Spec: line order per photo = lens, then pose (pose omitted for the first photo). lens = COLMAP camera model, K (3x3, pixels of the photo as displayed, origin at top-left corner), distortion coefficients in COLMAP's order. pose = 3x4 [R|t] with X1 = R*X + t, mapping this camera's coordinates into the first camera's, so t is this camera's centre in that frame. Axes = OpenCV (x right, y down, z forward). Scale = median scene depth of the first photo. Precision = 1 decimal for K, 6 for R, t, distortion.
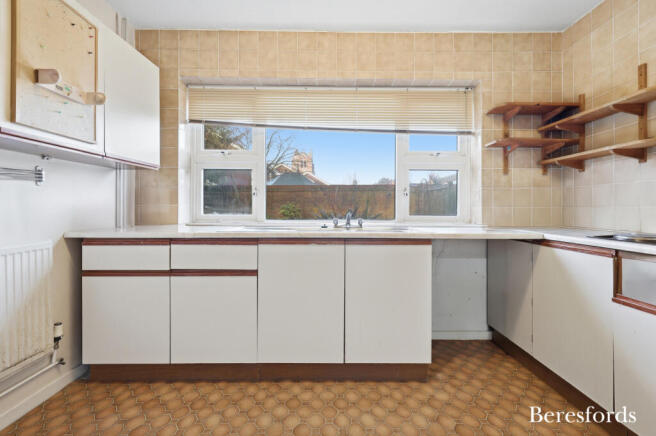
lens RADIAL K [[287.1, 0, 328.6], [0, 287.1, 206.6], [0, 0, 1]] dist [-0.000149, -0.000645]
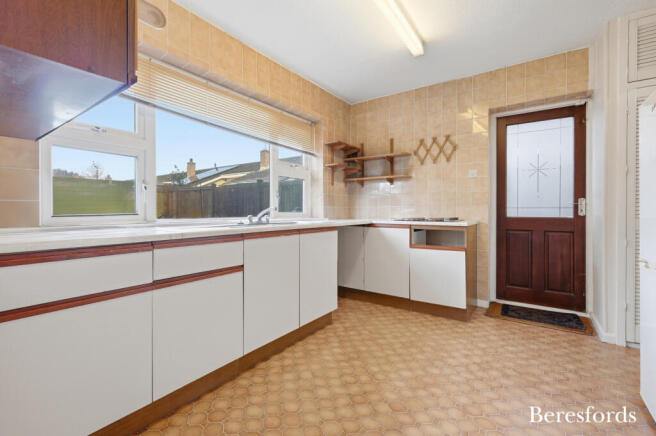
lens RADIAL K [[287.1, 0, 328.6], [0, 287.1, 206.6], [0, 0, 1]] dist [-0.000149, -0.000645]
pose [[0.581258, 0.007263, 0.813687, -0.692508], [-0.002307, 0.999971, -0.007277, 0.014726], [-0.813716, 0.002353, 0.581258, 0.118473]]
